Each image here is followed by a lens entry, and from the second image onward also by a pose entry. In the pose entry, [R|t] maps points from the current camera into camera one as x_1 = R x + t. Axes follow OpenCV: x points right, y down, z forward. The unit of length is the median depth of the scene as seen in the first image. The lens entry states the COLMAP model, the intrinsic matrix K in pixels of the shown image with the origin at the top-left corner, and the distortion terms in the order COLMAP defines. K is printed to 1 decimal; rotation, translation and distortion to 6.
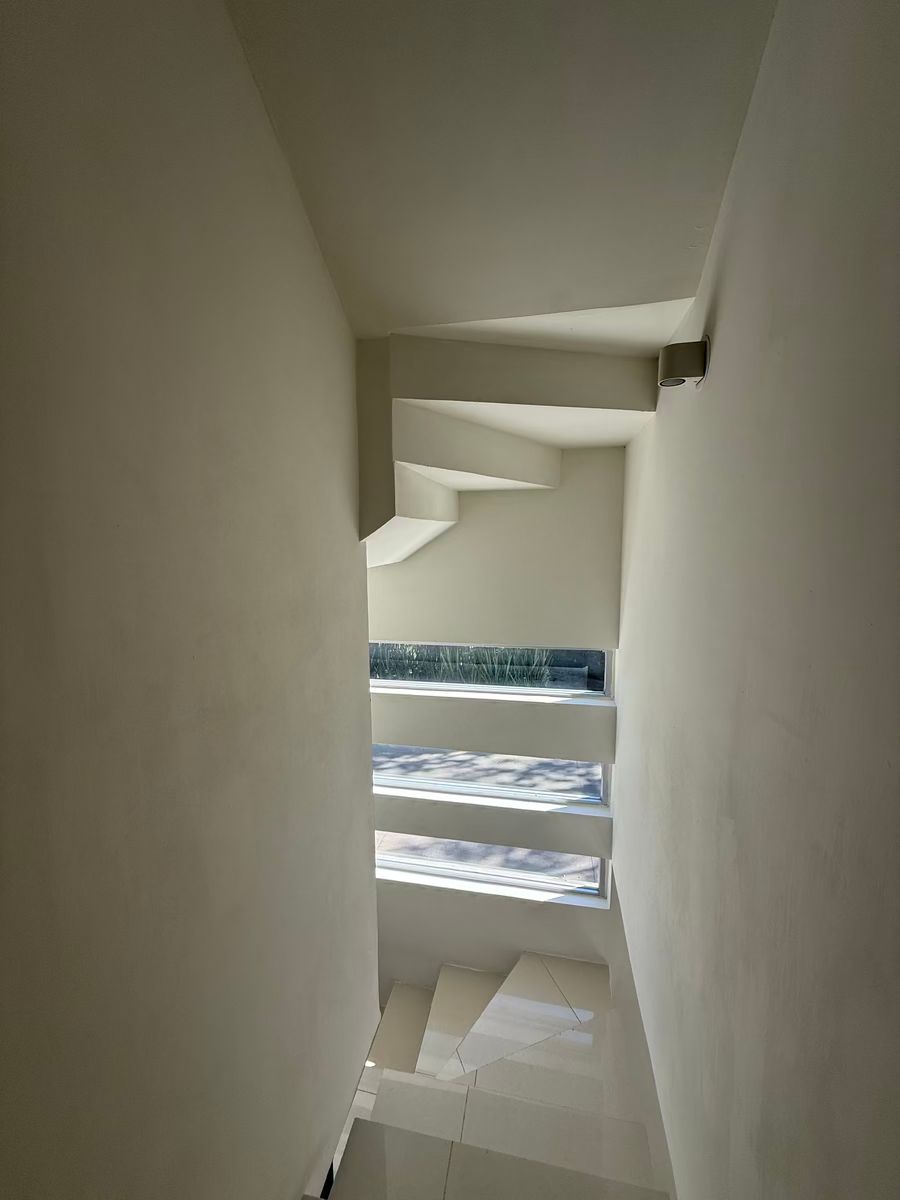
lens RADIAL K [[475.8, 0, 458.3], [0, 475.8, 596.3], [0, 0, 1]] dist [-0.000154, 0.000079]
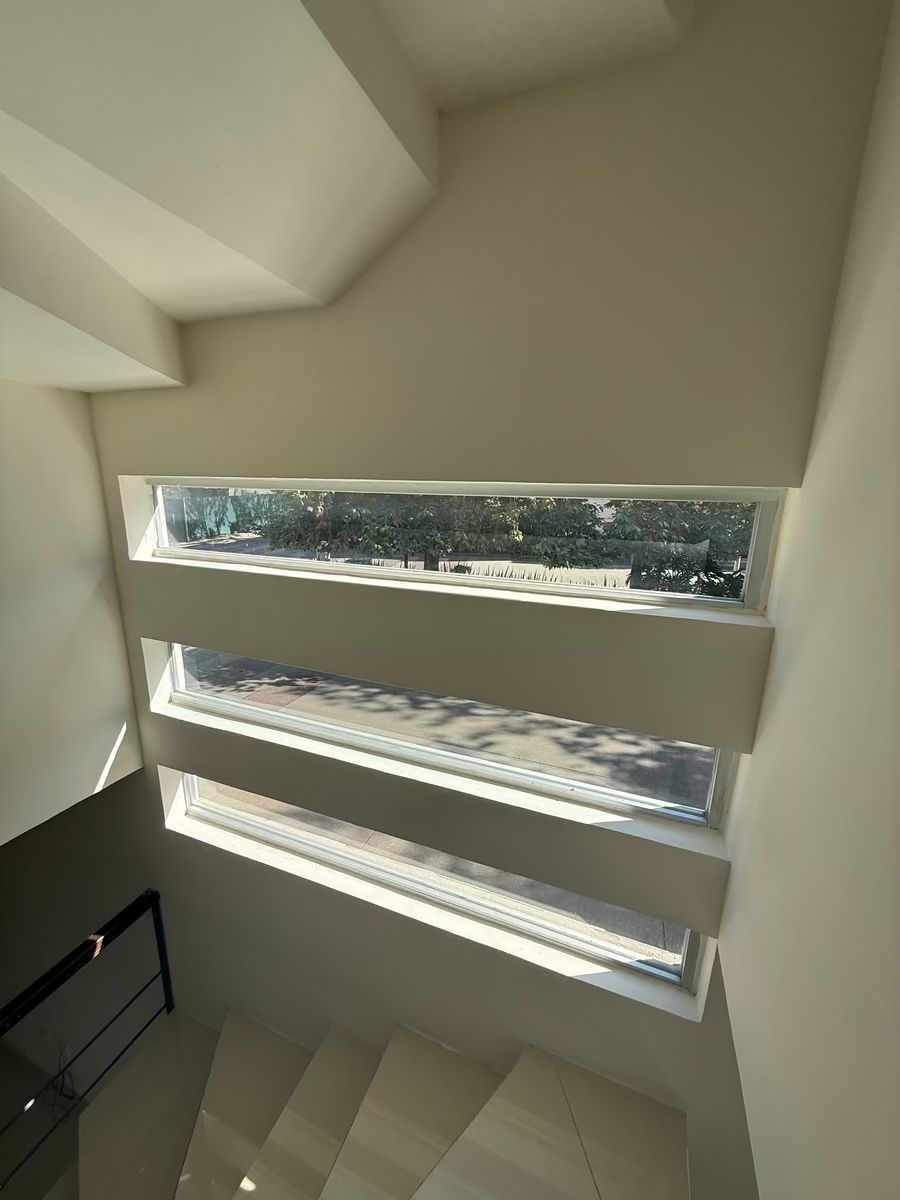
lens RADIAL K [[475.8, 0, 450.9], [0, 475.8, 601.2], [0, 0, 1]] dist [-0.000154, 0.000079]
pose [[0.983489, 0.067514, -0.167902, 0.107990], [-0.047102, 0.991323, 0.122716, 0.158186], [0.174730, -0.112782, 0.978136, 0.496349]]
